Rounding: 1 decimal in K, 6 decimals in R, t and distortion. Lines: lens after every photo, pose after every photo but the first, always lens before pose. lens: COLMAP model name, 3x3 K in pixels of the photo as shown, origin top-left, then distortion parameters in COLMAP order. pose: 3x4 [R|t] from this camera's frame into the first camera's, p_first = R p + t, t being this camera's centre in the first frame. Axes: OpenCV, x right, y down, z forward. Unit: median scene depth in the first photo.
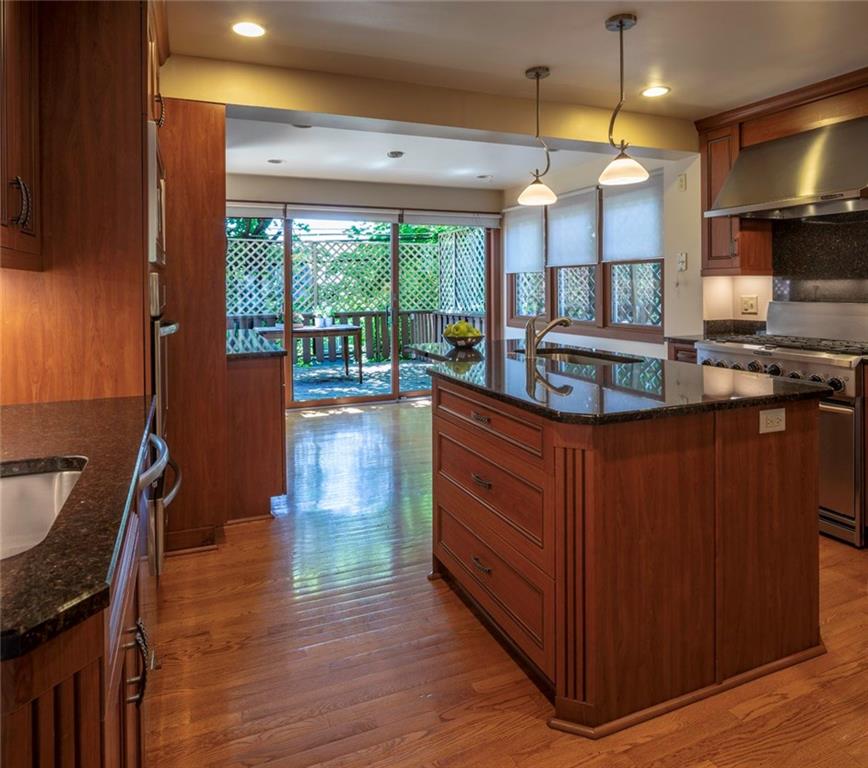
lens RADIAL K [[577.8, 0, 434.4], [0, 577.8, 414.5], [0, 0, 1]] dist [0.002086, 0.002954]
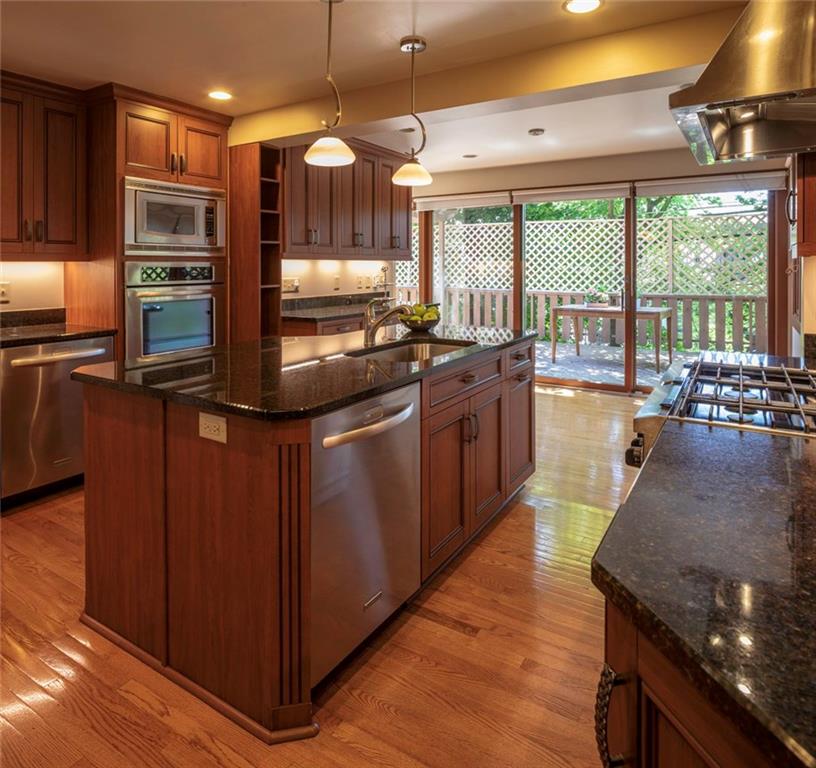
lens RADIAL K [[548.4, 0, 408.0], [0, 548.4, 384.0], [0, 0, 1]] dist [-0.002772, -0.001220]
pose [[0.559986, 0.182540, -0.808143, 1.376564], [-0.182034, 0.978699, 0.094928, -0.183610], [0.808257, 0.093951, 0.581286, 0.717496]]
